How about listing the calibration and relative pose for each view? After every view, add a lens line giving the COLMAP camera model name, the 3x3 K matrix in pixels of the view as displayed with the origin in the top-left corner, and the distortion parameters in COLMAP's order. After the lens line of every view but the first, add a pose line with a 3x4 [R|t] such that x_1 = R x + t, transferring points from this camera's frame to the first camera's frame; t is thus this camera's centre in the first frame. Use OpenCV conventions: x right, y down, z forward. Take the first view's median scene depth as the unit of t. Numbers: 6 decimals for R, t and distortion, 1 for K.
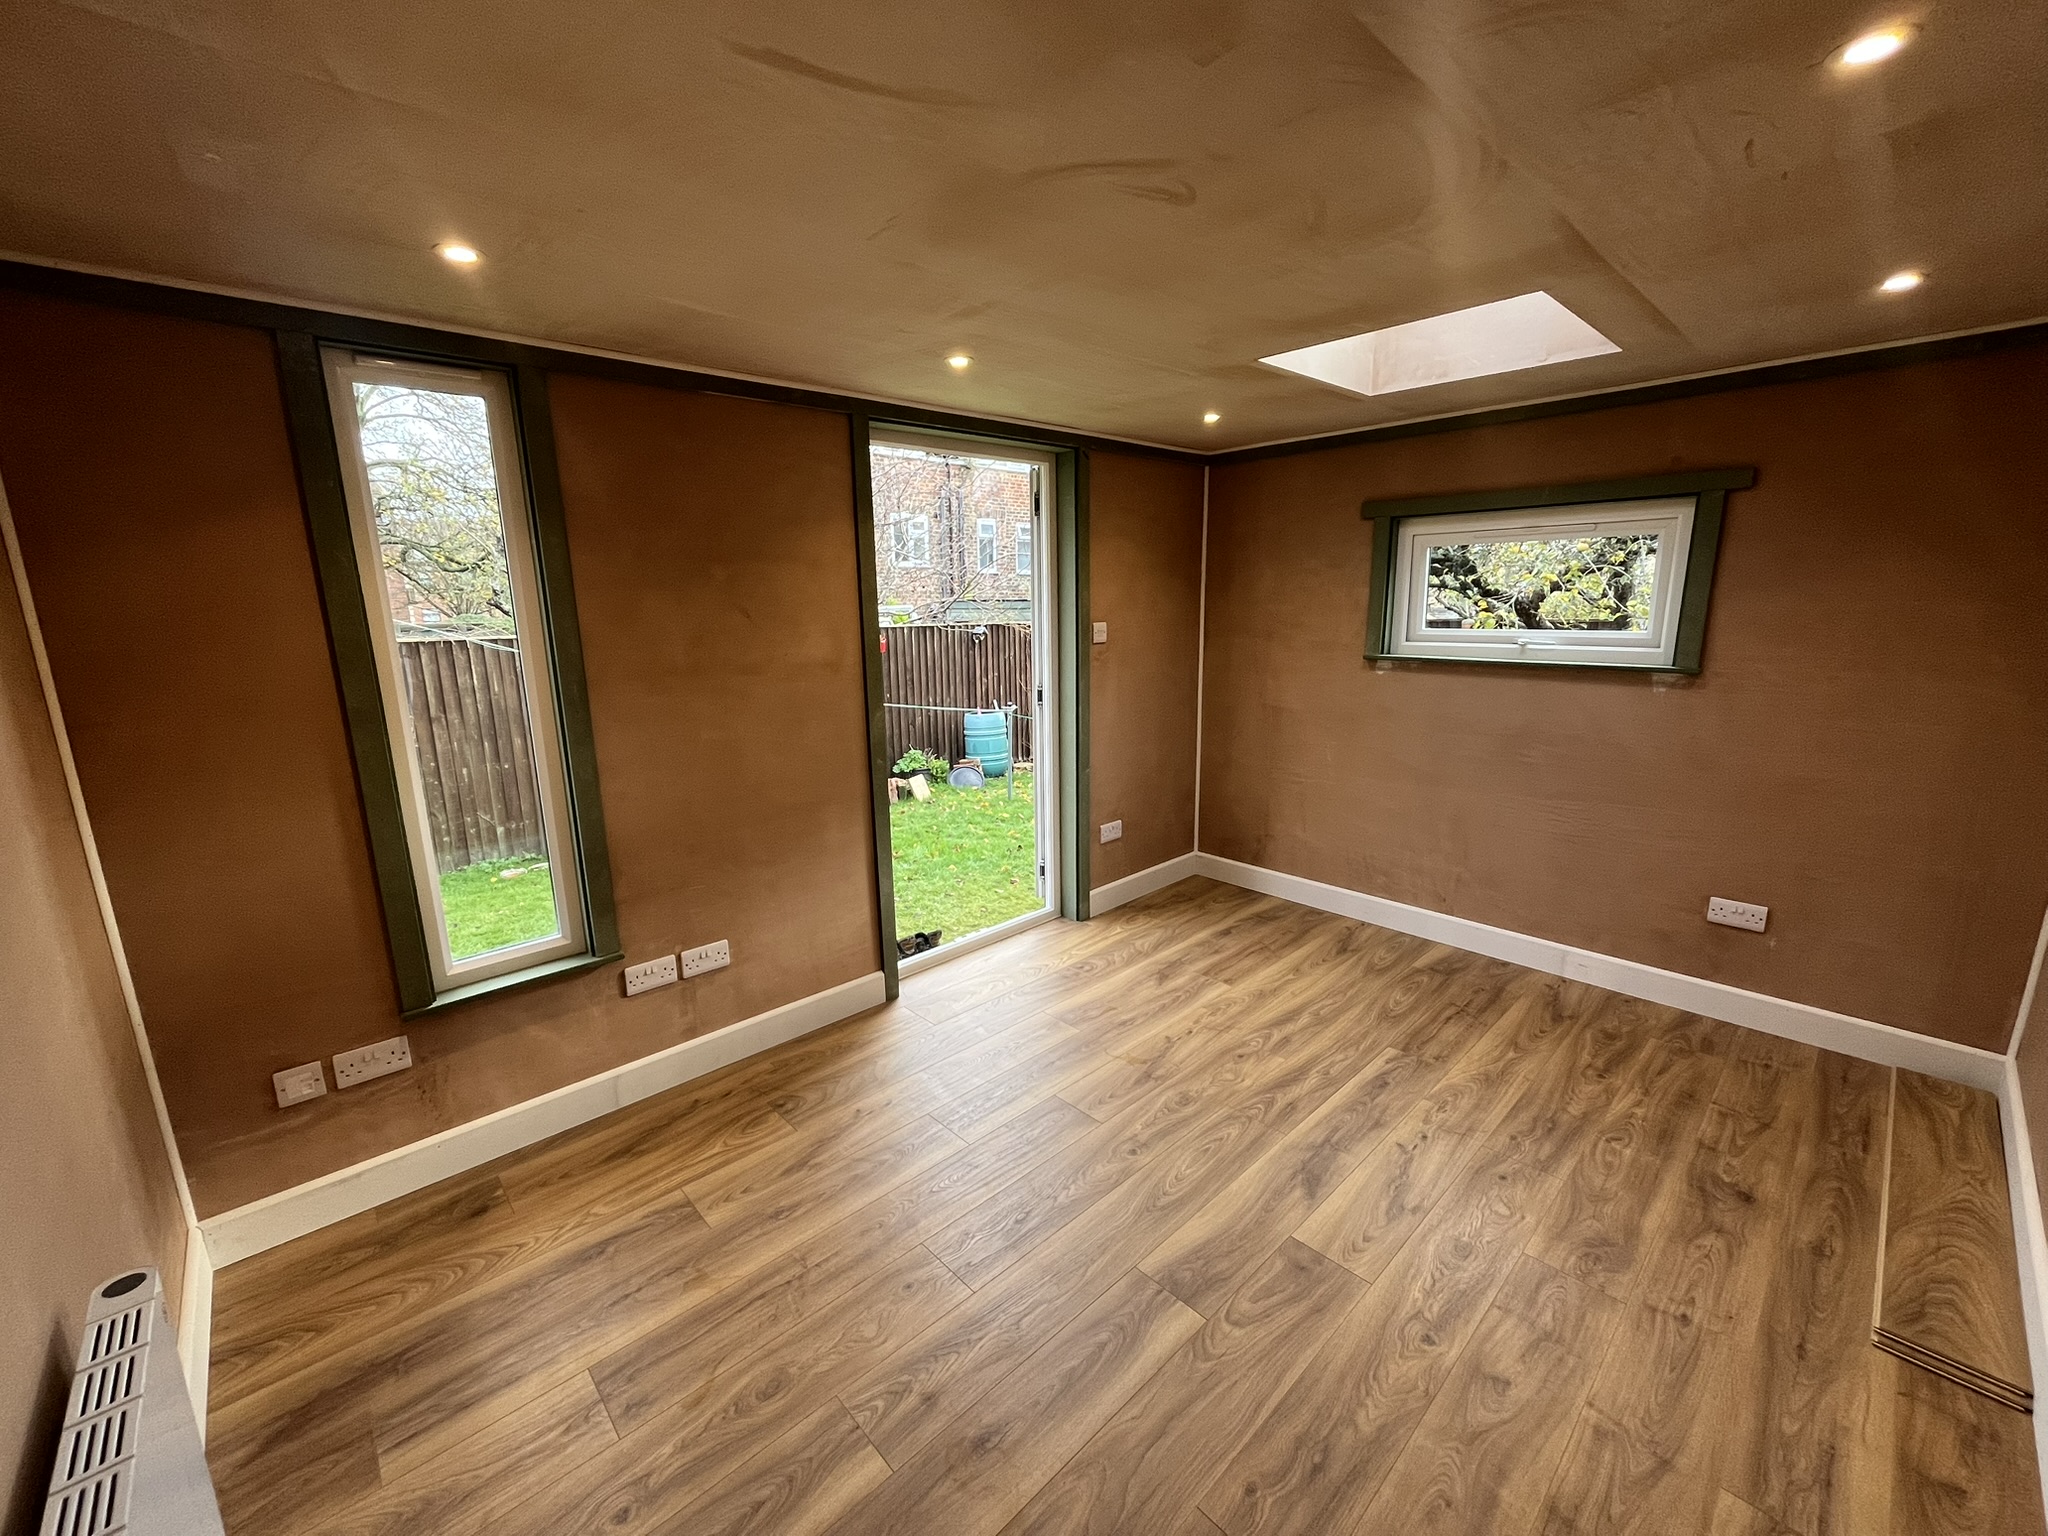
lens RADIAL K [[827.4, 0, 1019.4], [0, 827.4, 769.1], [0, 0, 1]] dist [-0.002397, -0.000256]
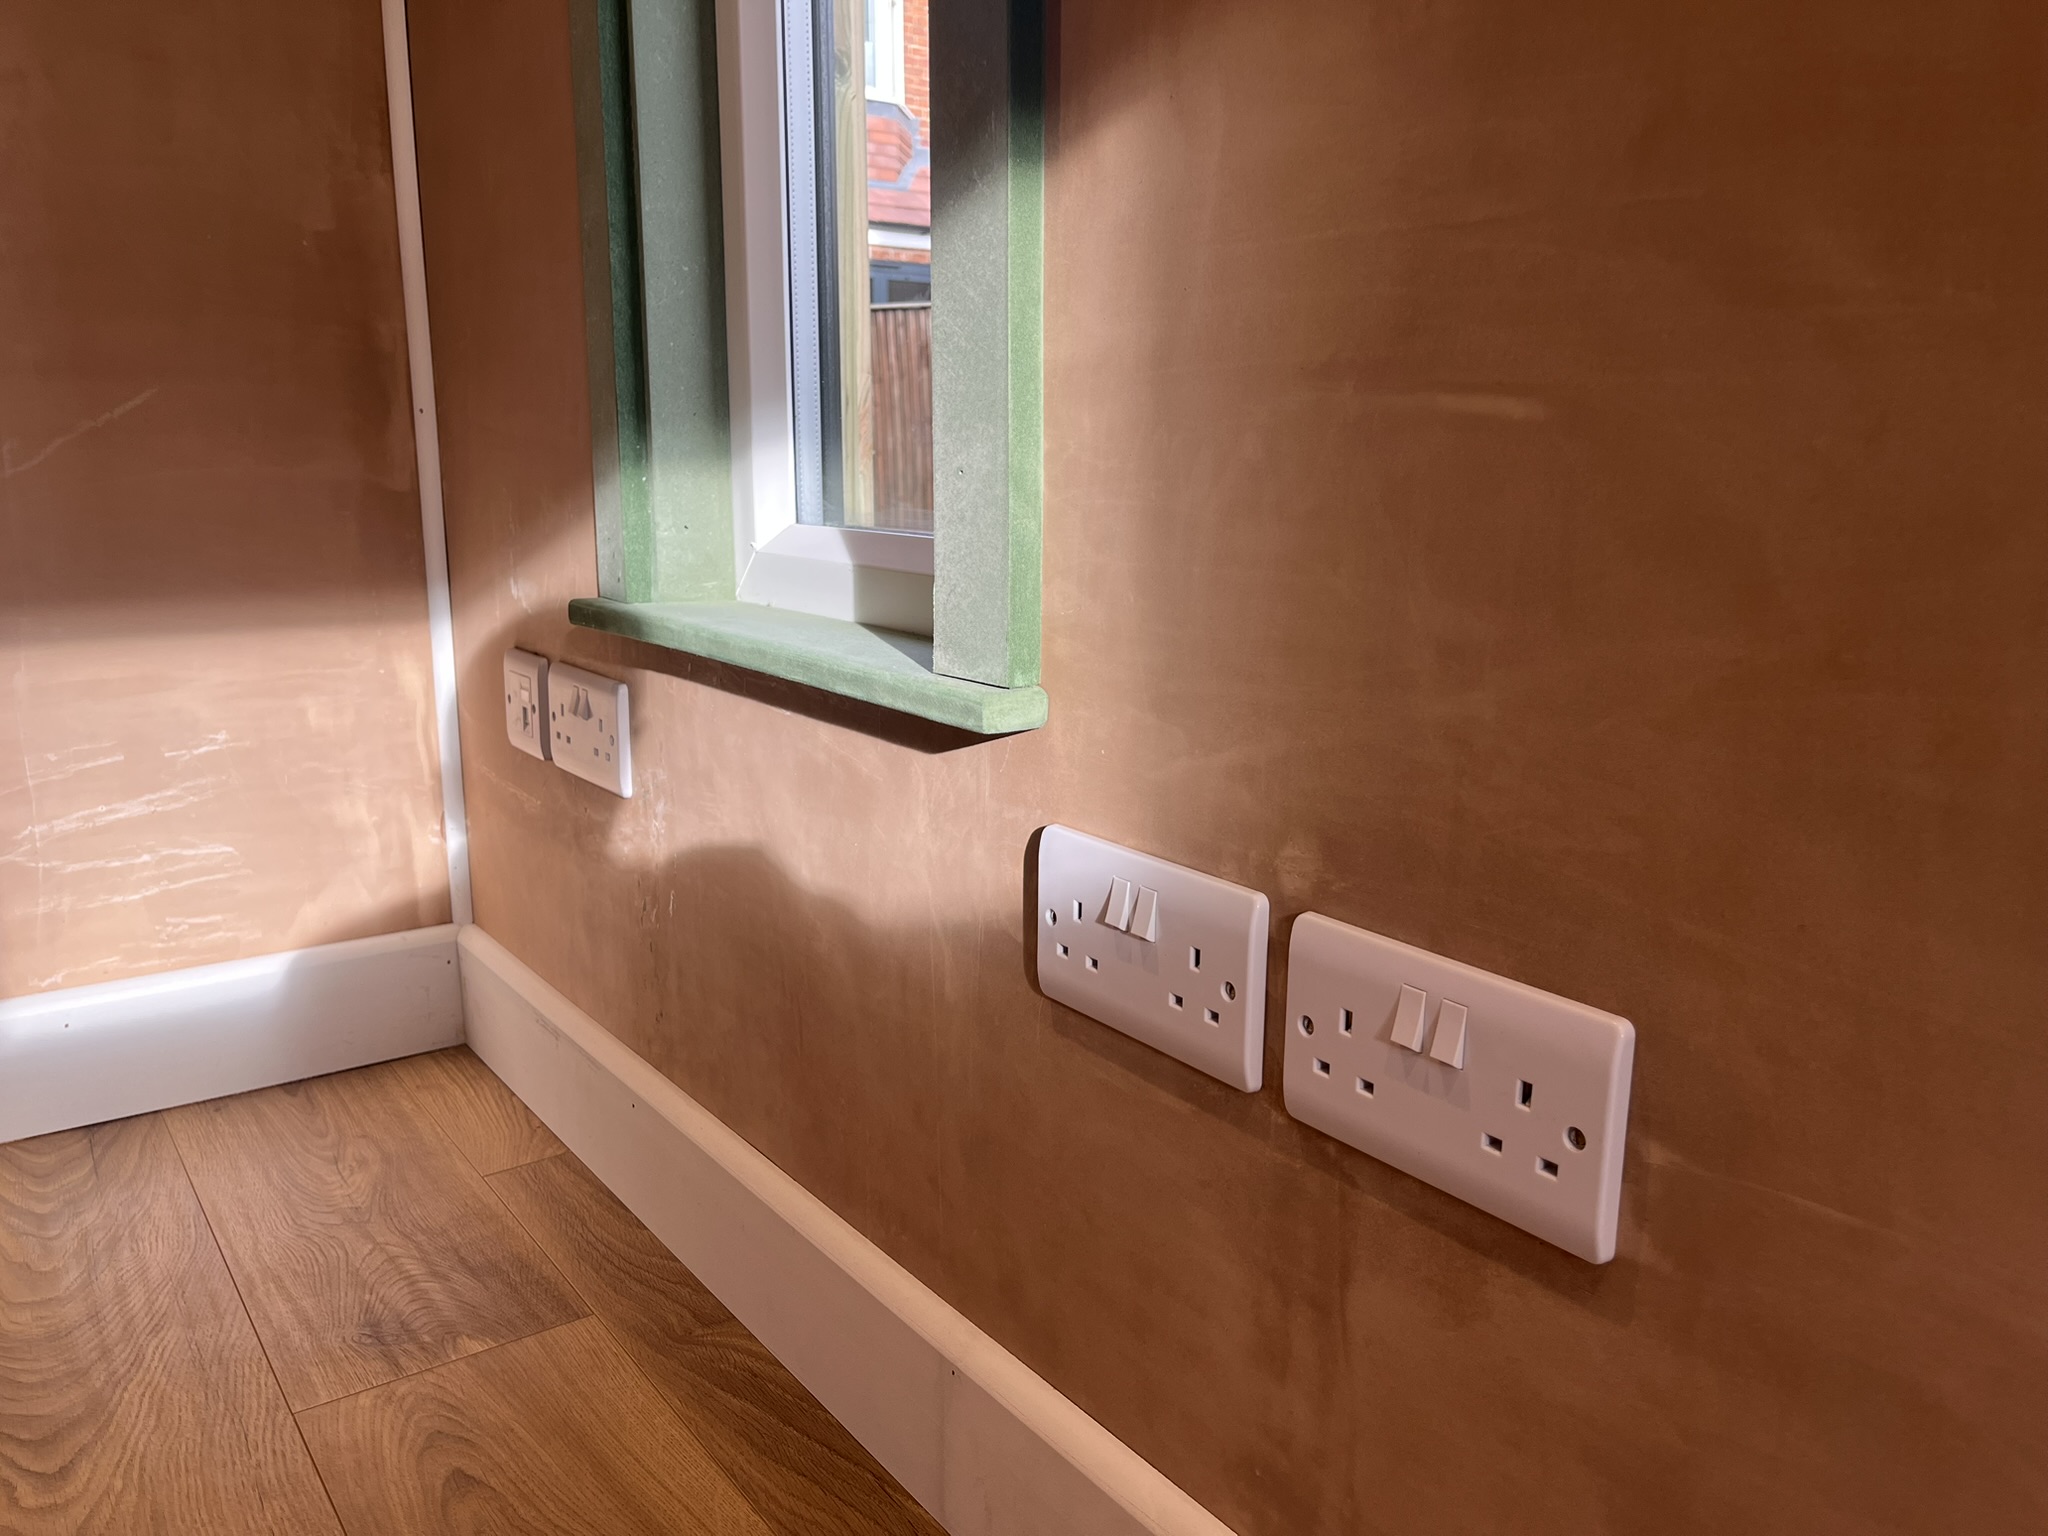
lens RADIAL K [[1566.6, 0, 1024.0], [0, 1566.6, 768.0], [0, 0, 1]] dist [0.002248, 0.000558]
pose [[-0.120677, 0.227832, -0.966193, -0.205067], [-0.207504, 0.946016, 0.248991, 0.175867], [0.970762, 0.230536, -0.066887, 1.138967]]
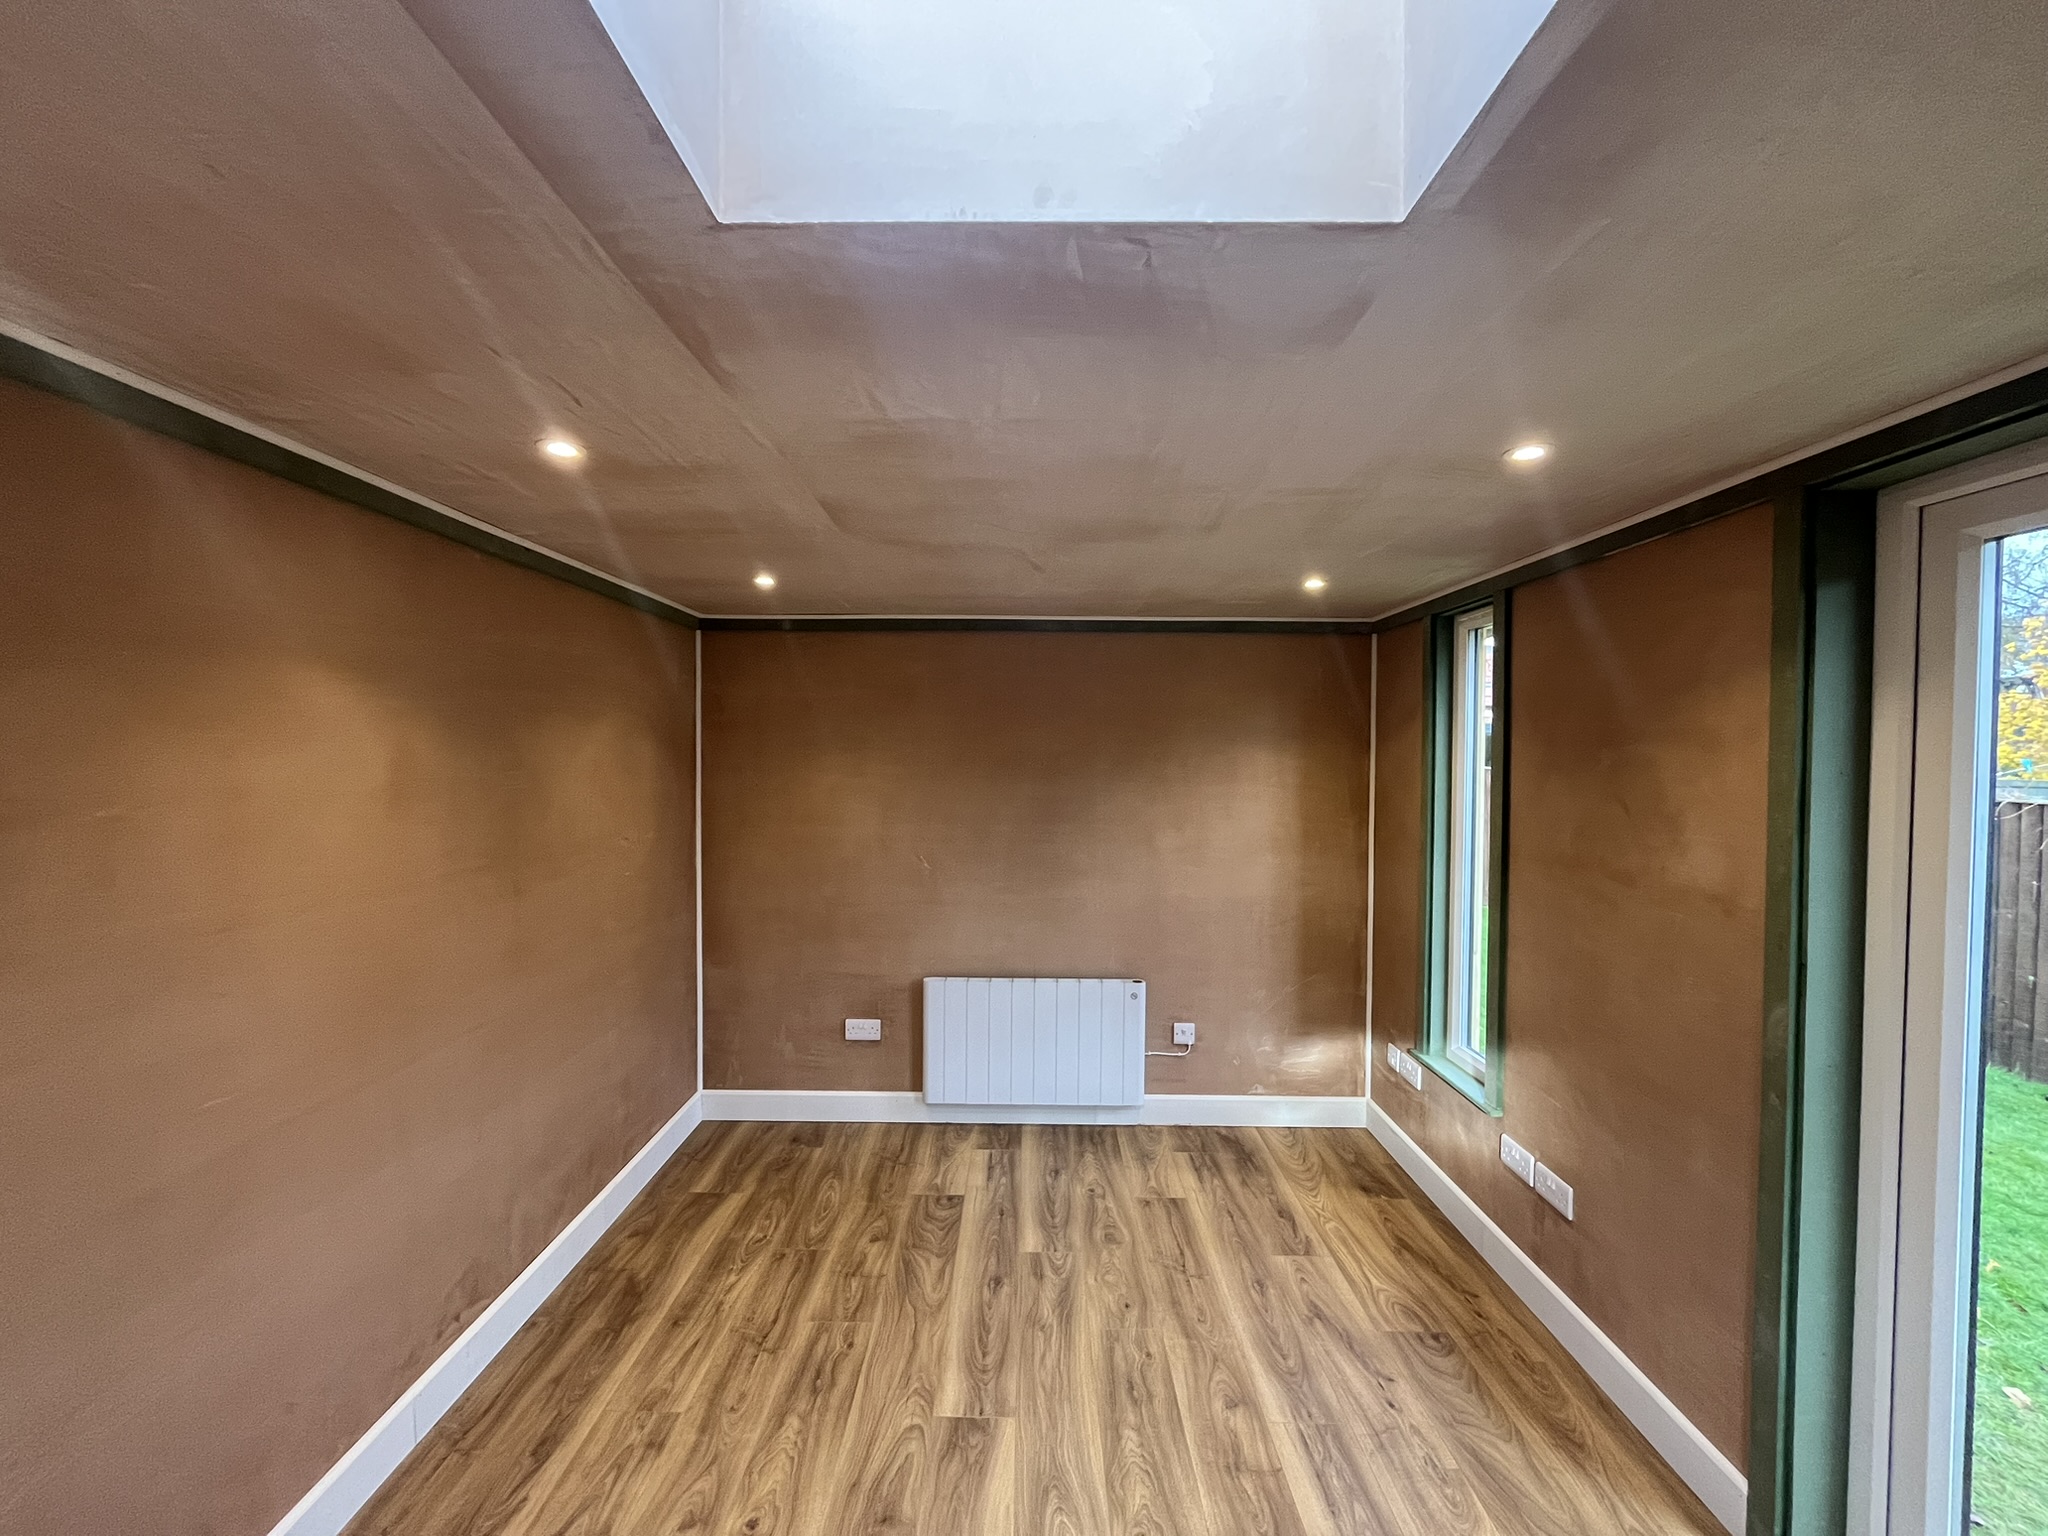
lens RADIAL K [[827.4, 0, 1019.4], [0, 827.4, 769.1], [0, 0, 1]] dist [-0.002397, -0.000256]
pose [[-0.687941, 0.029295, -0.725175, 0.744214], [-0.143669, 0.973916, 0.175635, -0.326153], [0.711405, 0.225012, -0.665788, 1.295439]]
